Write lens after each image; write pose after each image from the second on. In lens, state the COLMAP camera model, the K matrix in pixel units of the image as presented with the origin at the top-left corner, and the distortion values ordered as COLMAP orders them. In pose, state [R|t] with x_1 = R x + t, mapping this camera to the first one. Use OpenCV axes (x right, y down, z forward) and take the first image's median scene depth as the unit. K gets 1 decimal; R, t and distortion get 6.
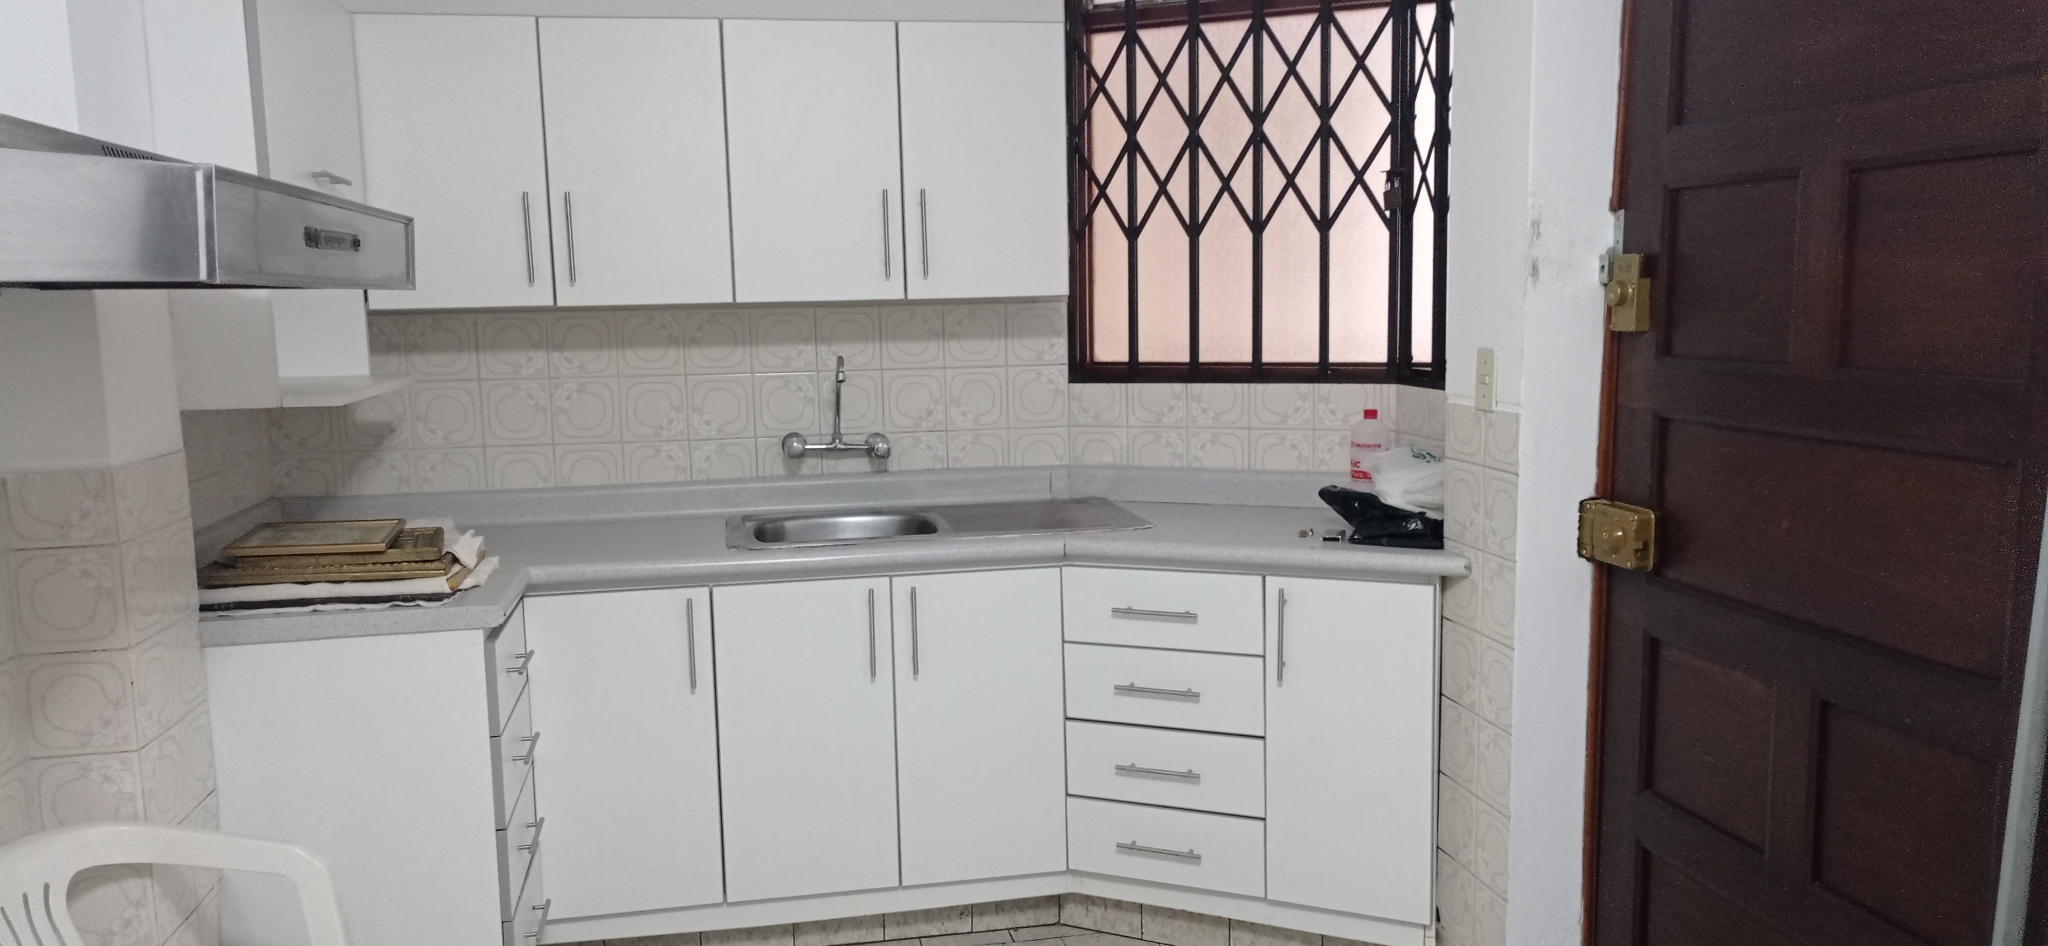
lens RADIAL K [[1445.2, 0, 1024.0], [0, 1445.2, 473.0], [0, 0, 1]] dist [0.002874, -0.000336]
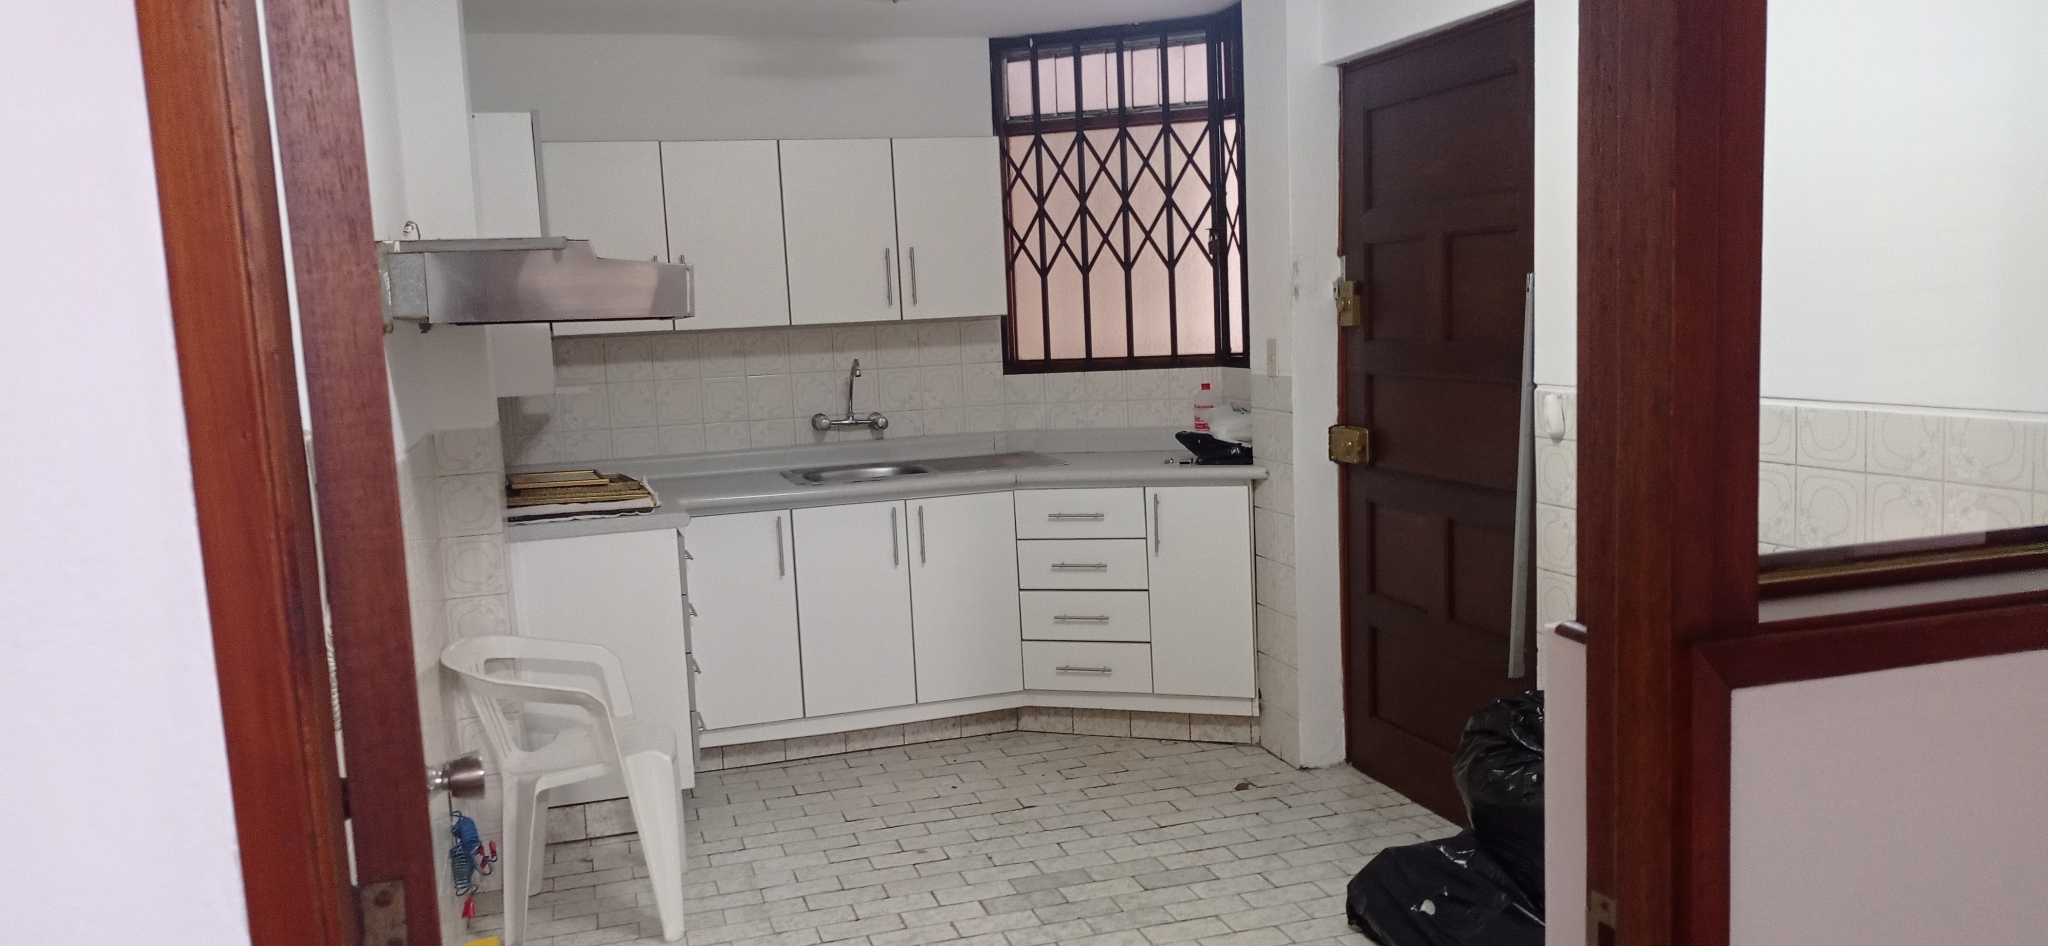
lens RADIAL K [[1445.2, 0, 1024.0], [0, 1445.2, 473.0], [0, 0, 1]] dist [0.002874, -0.000336]
pose [[0.993565, -0.038137, 0.106650, -0.123430], [0.039758, 0.999123, -0.013118, 0.065525], [-0.106056, 0.017274, 0.994210, -0.520859]]
